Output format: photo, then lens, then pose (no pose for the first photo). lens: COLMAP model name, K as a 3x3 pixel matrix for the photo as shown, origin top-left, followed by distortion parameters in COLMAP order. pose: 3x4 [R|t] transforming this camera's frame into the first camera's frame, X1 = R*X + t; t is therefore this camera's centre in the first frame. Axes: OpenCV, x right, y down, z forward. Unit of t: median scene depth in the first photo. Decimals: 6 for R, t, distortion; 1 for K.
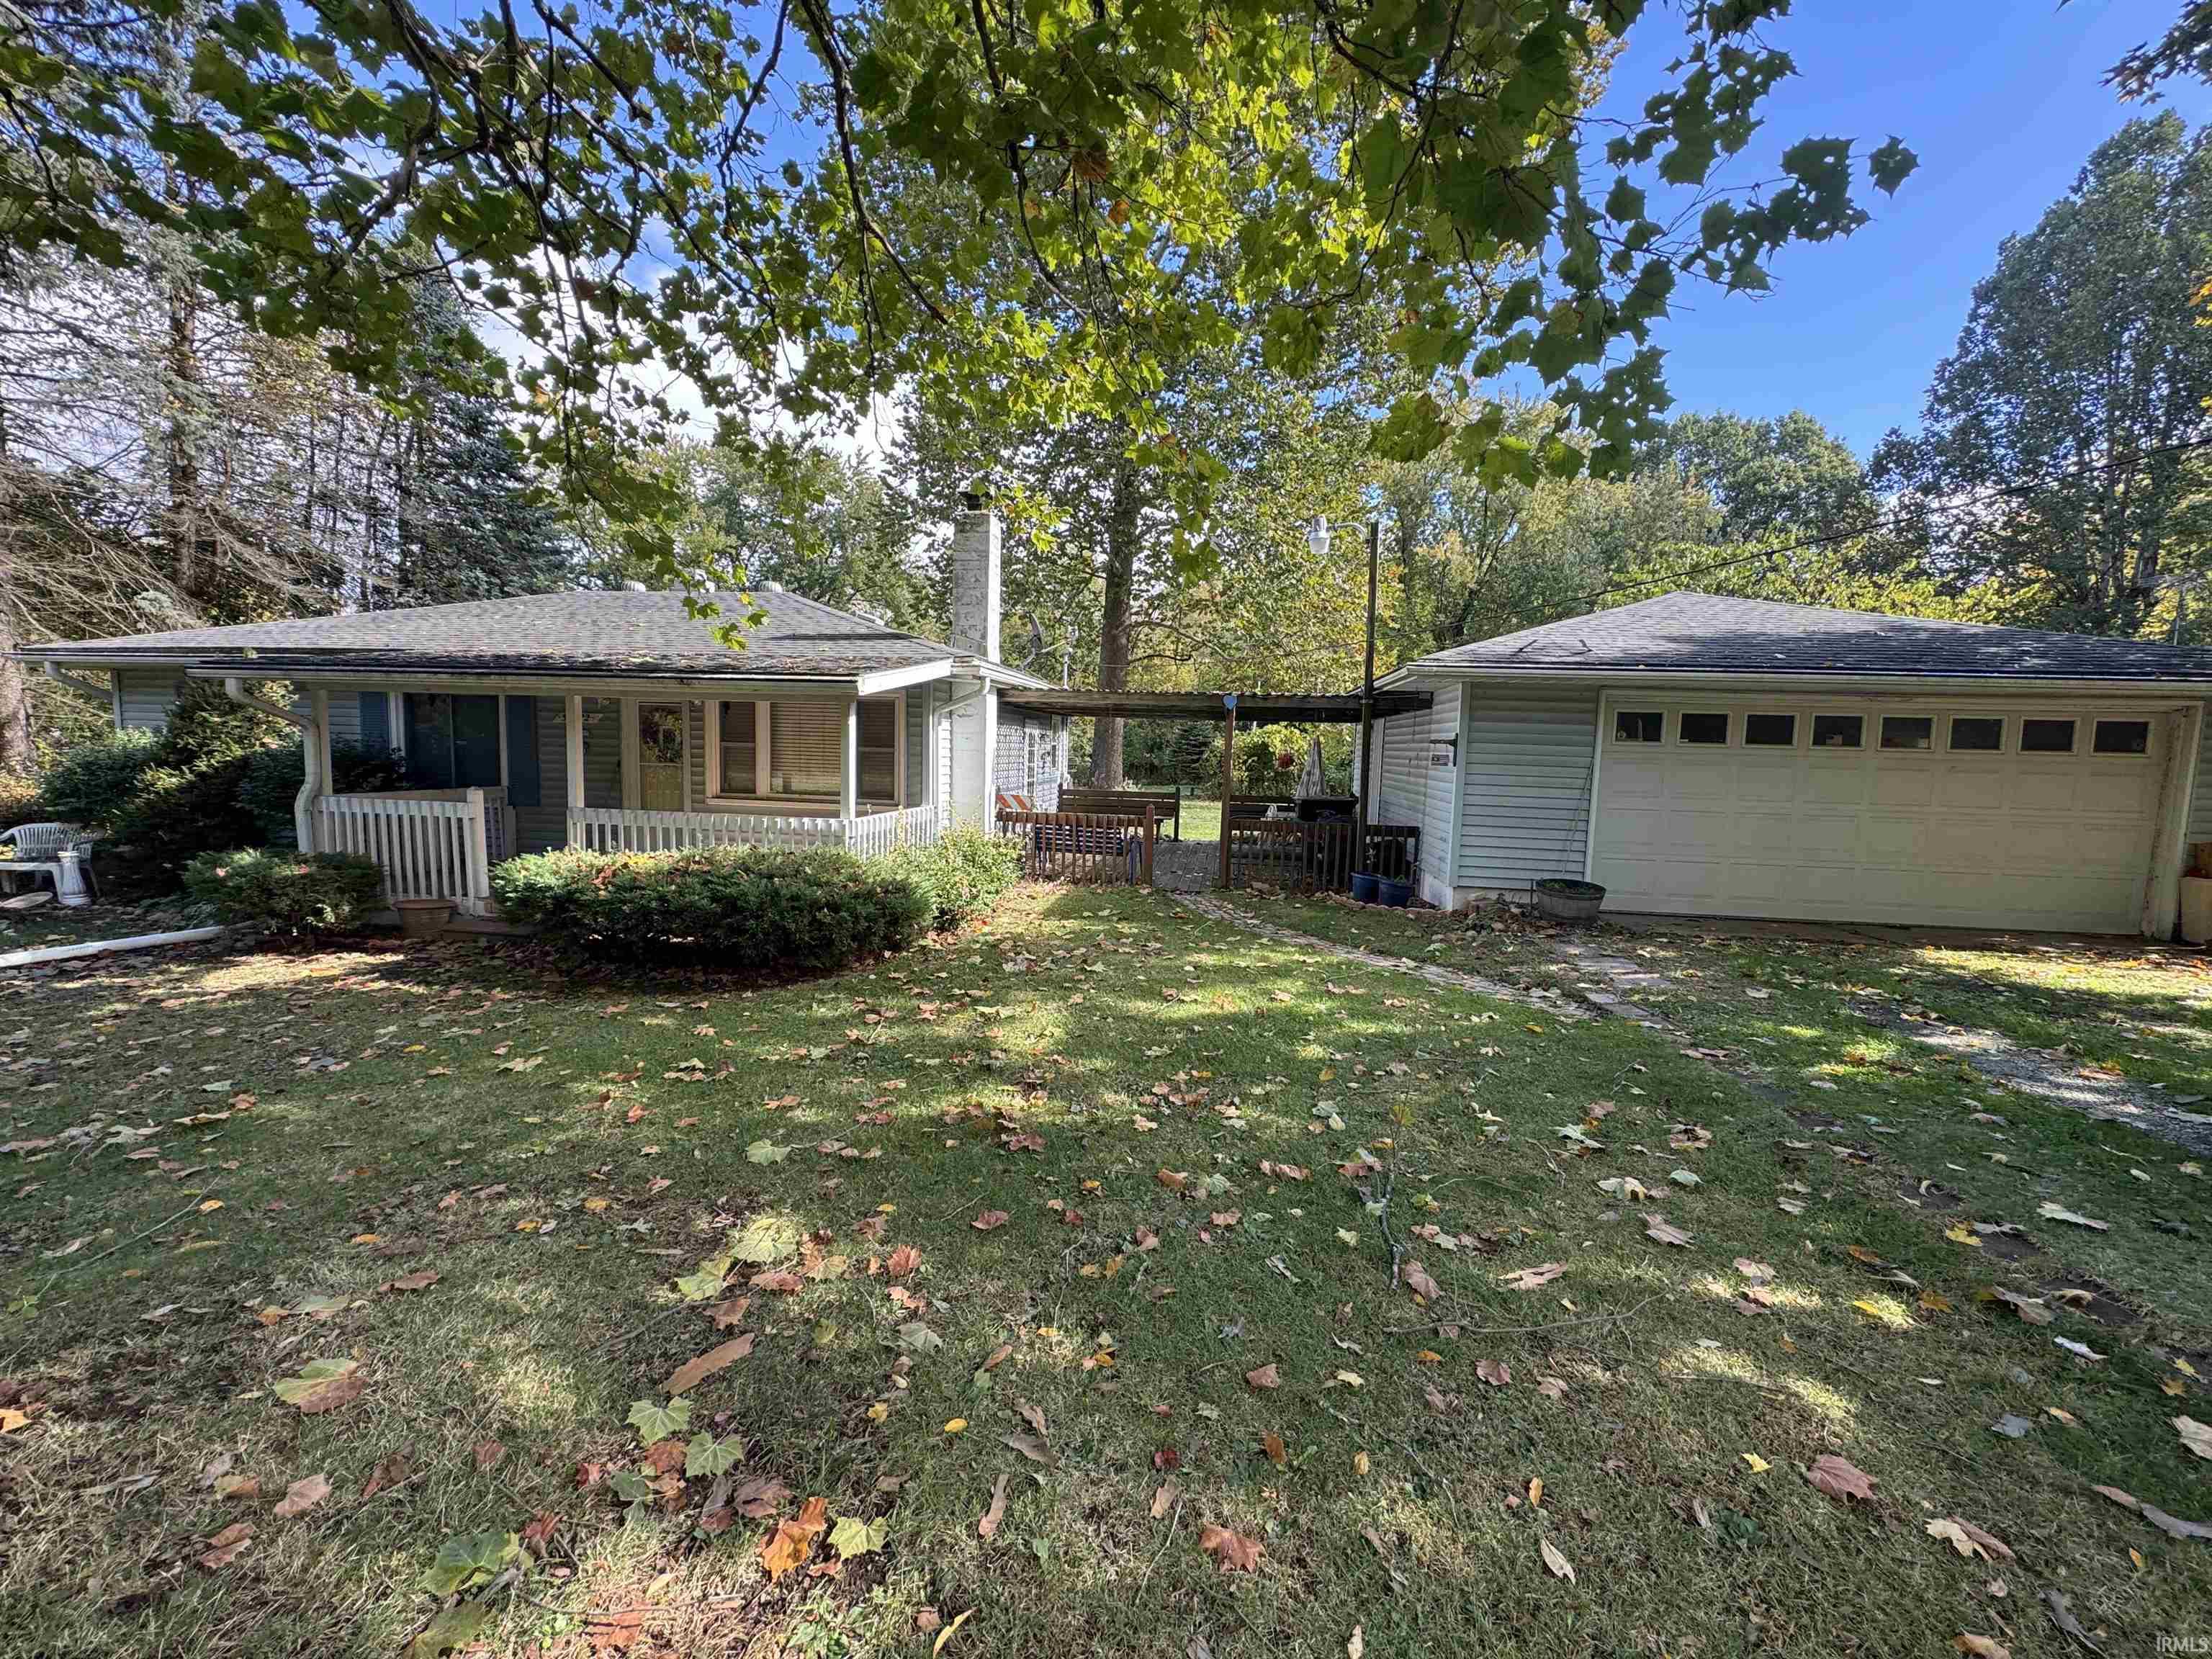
lens RADIAL K [[869.7, 0, 1106.0], [0, 869.7, 829.5], [0, 0, 1]] dist [-0.000884, 0.000082]
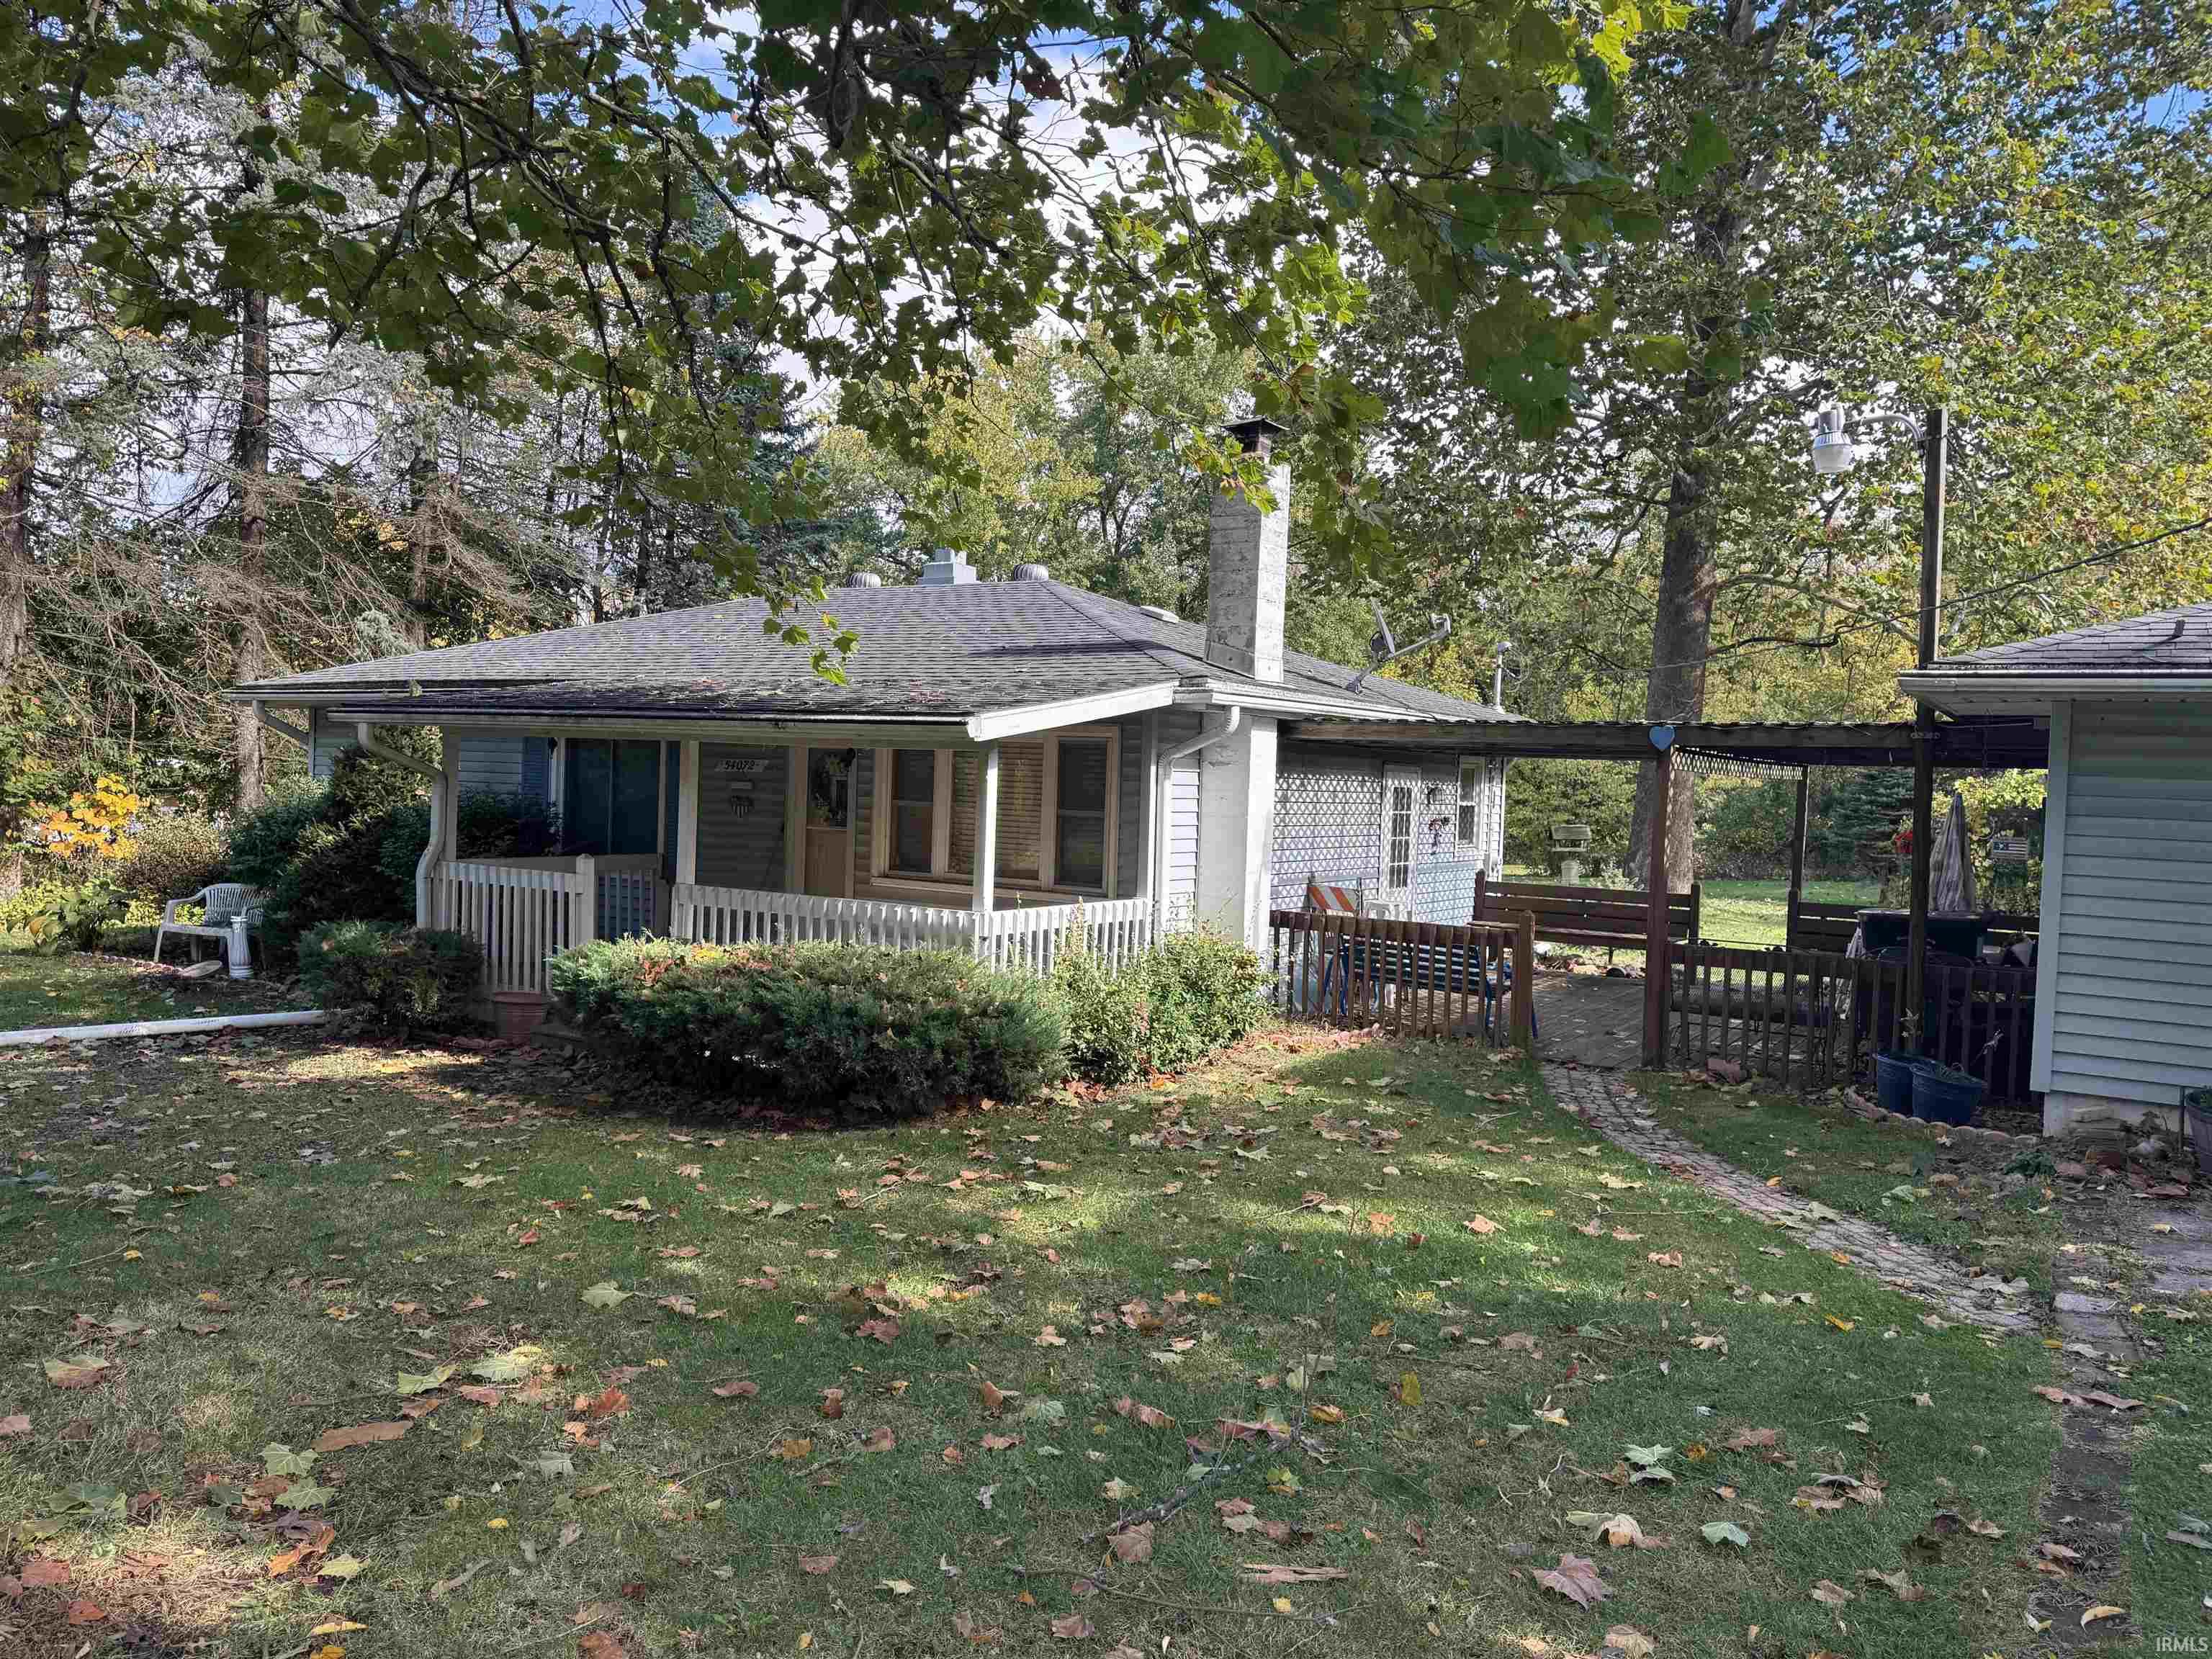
lens RADIAL K [[1529.0, 0, 1106.0], [0, 1529.0, 829.5], [0, 0, 1]] dist [0.101750, -0.140151]
pose [[0.911069, 0.017587, -0.411879, 0.351073], [-0.048437, 0.996736, -0.064582, -0.003959], [0.409399, 0.078789, 0.908947, -0.112669]]
